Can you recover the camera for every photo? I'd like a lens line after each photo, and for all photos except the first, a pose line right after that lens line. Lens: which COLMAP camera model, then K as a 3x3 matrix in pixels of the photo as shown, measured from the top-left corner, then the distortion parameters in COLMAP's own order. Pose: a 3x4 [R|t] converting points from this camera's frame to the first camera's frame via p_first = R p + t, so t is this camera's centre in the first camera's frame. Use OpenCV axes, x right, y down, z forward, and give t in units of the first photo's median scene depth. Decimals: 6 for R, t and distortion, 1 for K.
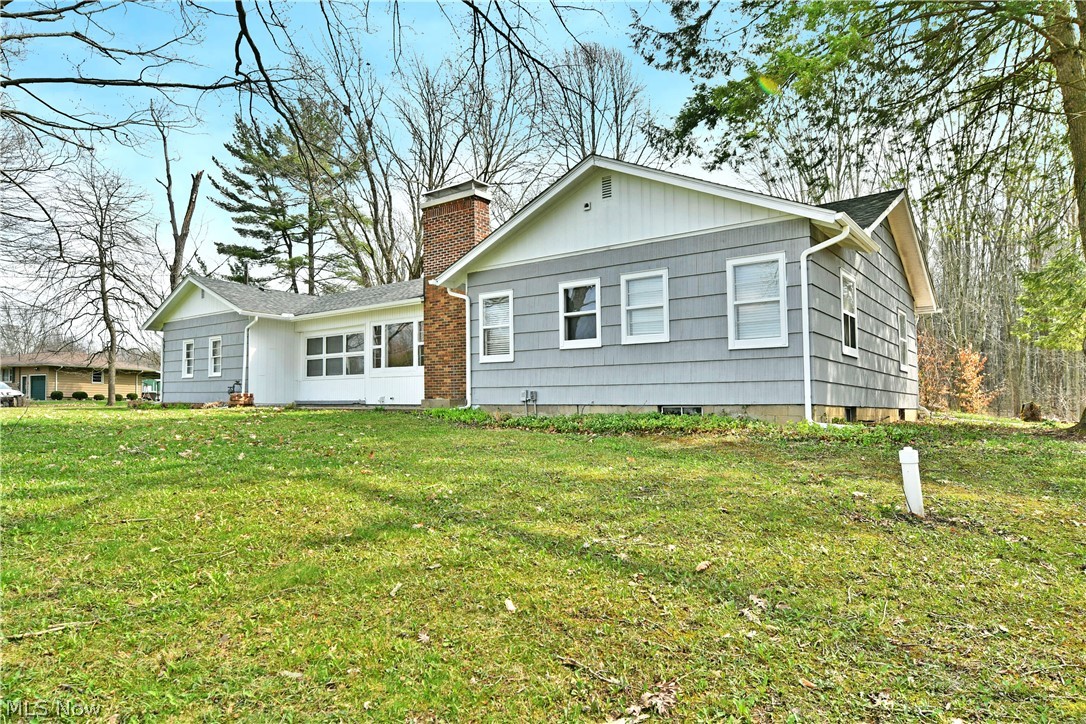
lens RADIAL K [[653.5, 0, 539.9], [0, 653.5, 356.5], [0, 0, 1]] dist [-0.010669, 0.000315]
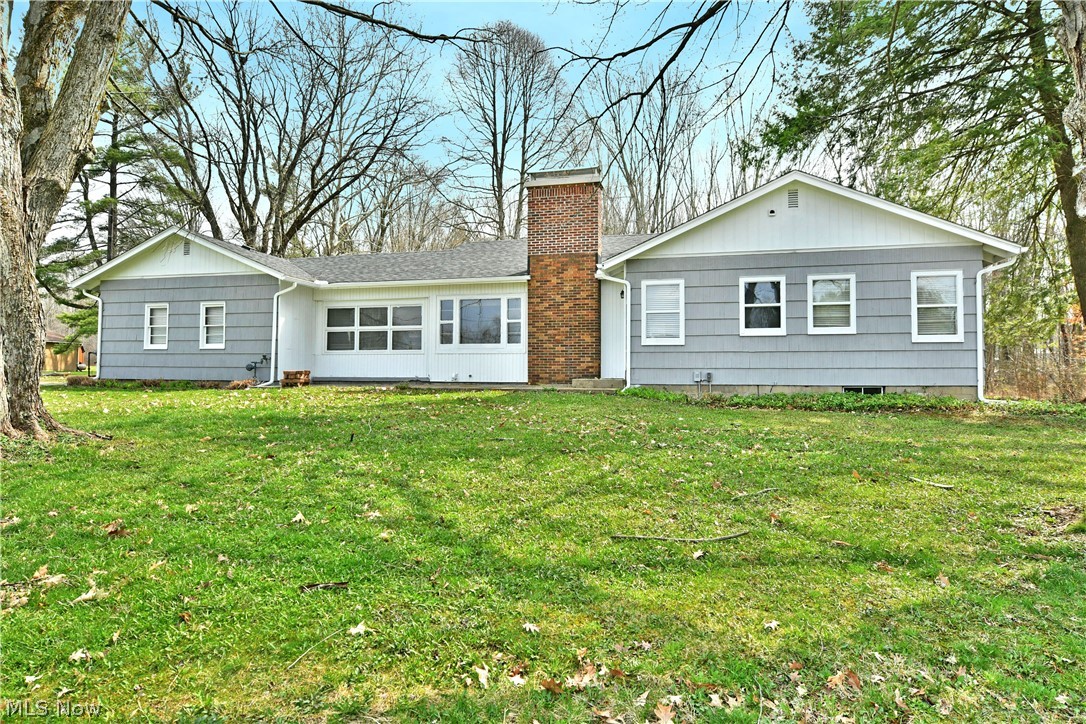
lens RADIAL K [[628.8, 0, 516.3], [0, 628.8, 360.1], [0, 0, 1]] dist [-0.006996, -0.001020]
pose [[0.919981, 0.004840, 0.391933, -0.734686], [-0.028247, 0.998142, 0.053979, -0.016645], [-0.390943, -0.060730, 0.918409, 0.140745]]
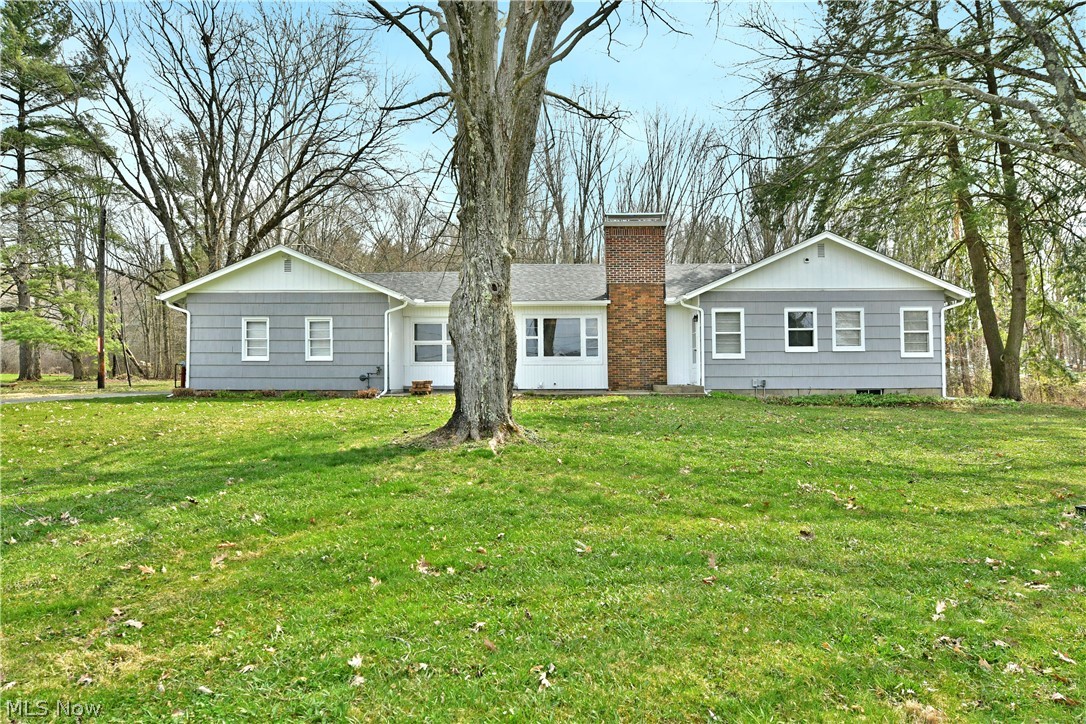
lens RADIAL K [[653.5, 0, 539.9], [0, 653.5, 356.5], [0, 0, 1]] dist [-0.010669, 0.000315]
pose [[0.800986, 0.011300, 0.598577, -1.288460], [-0.038281, 0.998742, 0.032372, -0.027242], [-0.597458, -0.048844, 0.800411, 0.127076]]
